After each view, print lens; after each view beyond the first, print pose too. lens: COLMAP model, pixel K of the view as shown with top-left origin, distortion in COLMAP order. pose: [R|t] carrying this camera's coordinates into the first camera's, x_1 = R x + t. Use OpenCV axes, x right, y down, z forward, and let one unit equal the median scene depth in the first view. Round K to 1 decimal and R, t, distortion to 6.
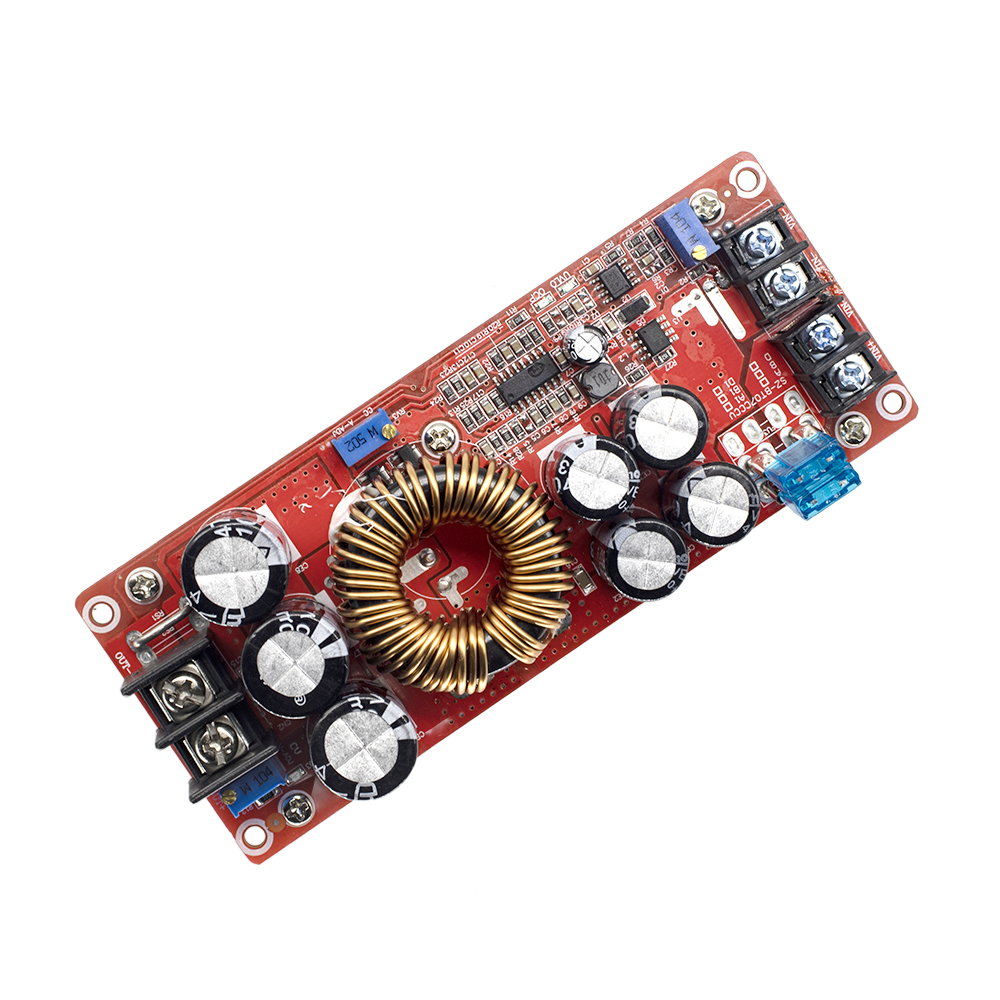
lens RADIAL K [[2284.9, 0, 549.5], [0, 2284.9, 510.1], [0, 0, 1]] dist [-0.013389, 0.000000]
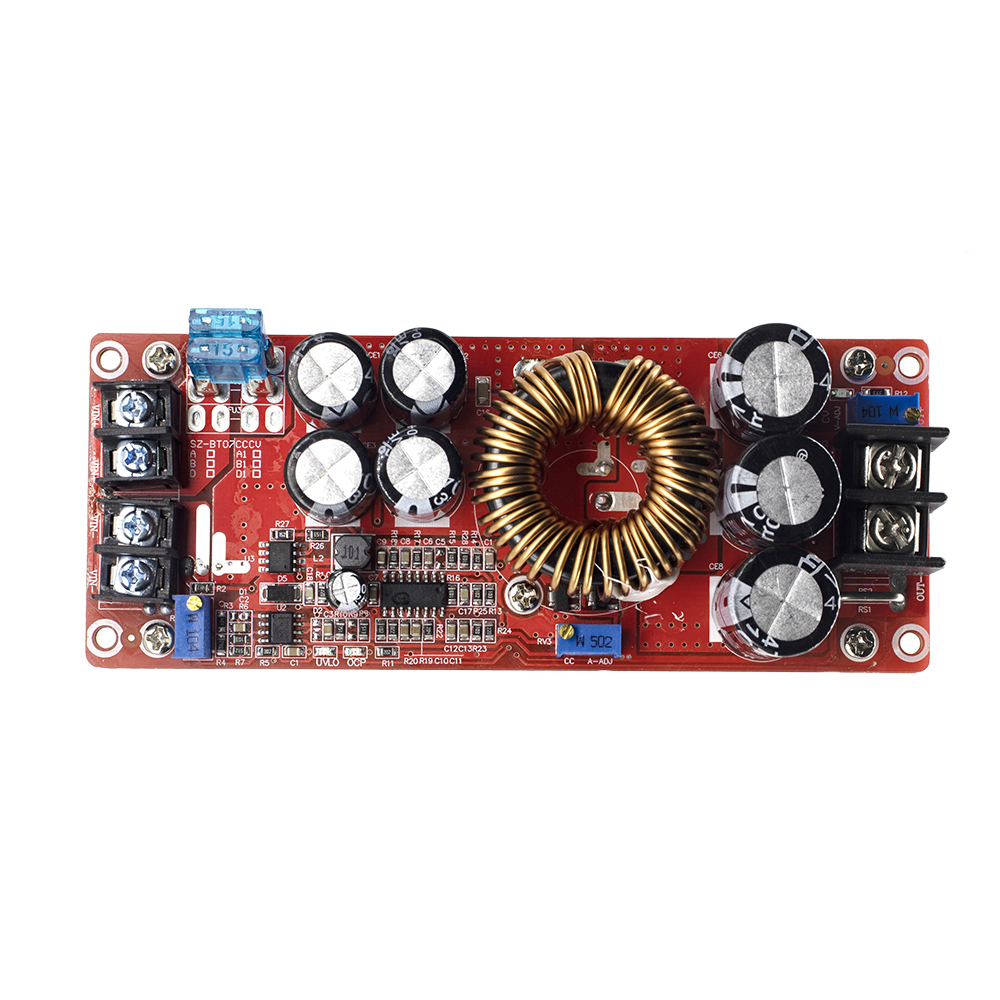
lens RADIAL K [[2366.0, 0, 500.2], [0, 2366.0, 504.4], [0, 0, 1]] dist [0.005981, 0.000000]
pose [[-0.822727, -0.565592, -0.056805, 0.039145], [0.565253, -0.824585, 0.023421, -0.028550], [-0.060087, -0.012840, 0.998111, 0.001962]]
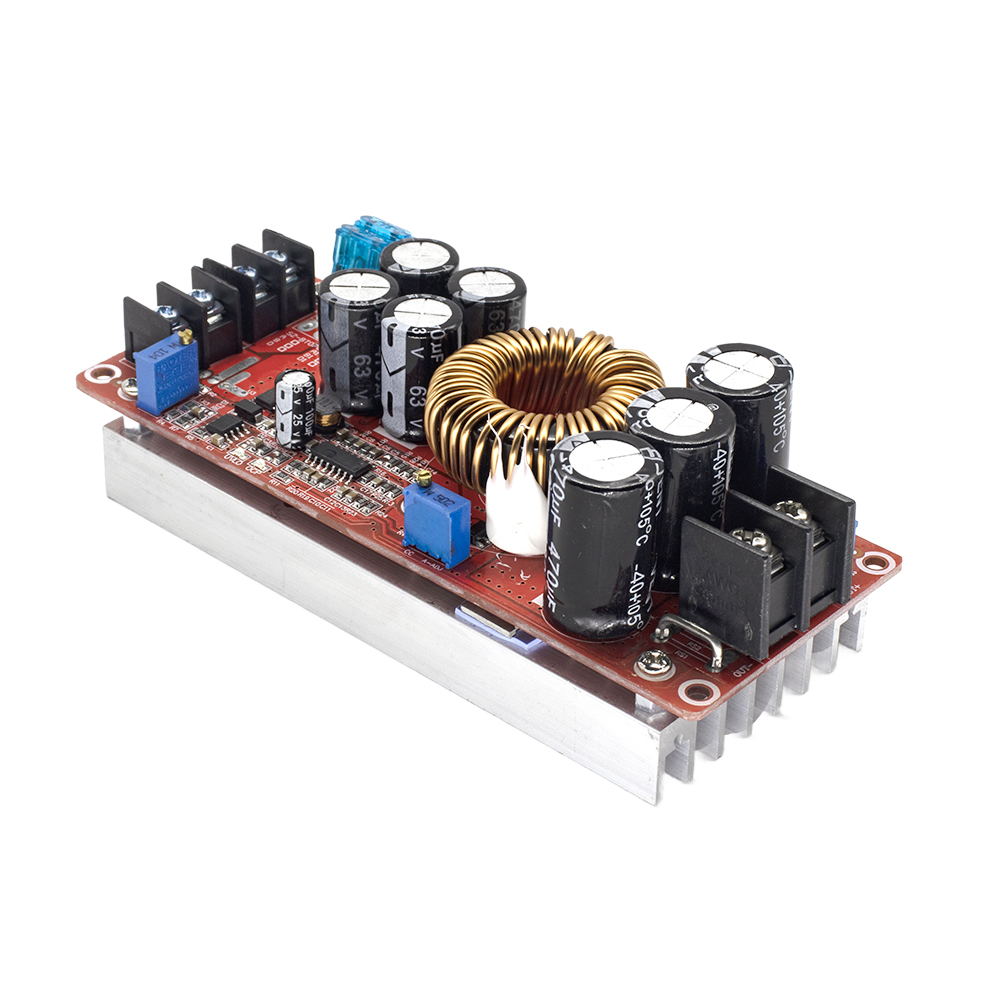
lens RADIAL K [[2836.5, 0, 501.5], [0, 2836.5, 499.0], [0, 0, 1]] dist [-0.056044, 0.000000]
pose [[-0.249874, -0.615989, 0.747075, -0.949954], [0.968271, -0.155891, 0.195320, -0.231458], [-0.003852, 0.772176, 0.635397, 0.241478]]
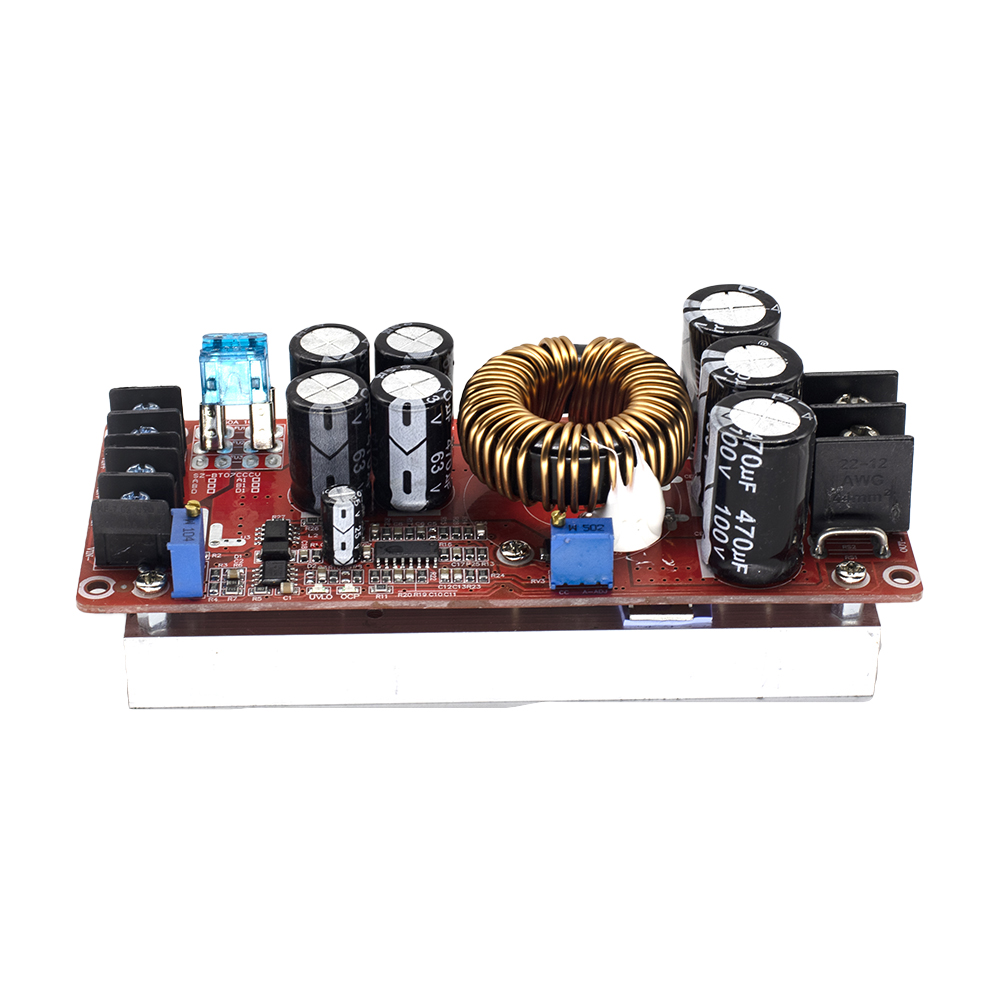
lens RADIAL K [[2494.4, 0, 500.2], [0, 2494.4, 501.0], [0, 0, 1]] dist [-0.011072, 0.000000]
pose [[-0.845233, -0.377868, 0.377886, -0.440180], [0.530732, -0.510862, 0.676272, -0.750149], [-0.062494, 0.772163, 0.632343, 0.308333]]
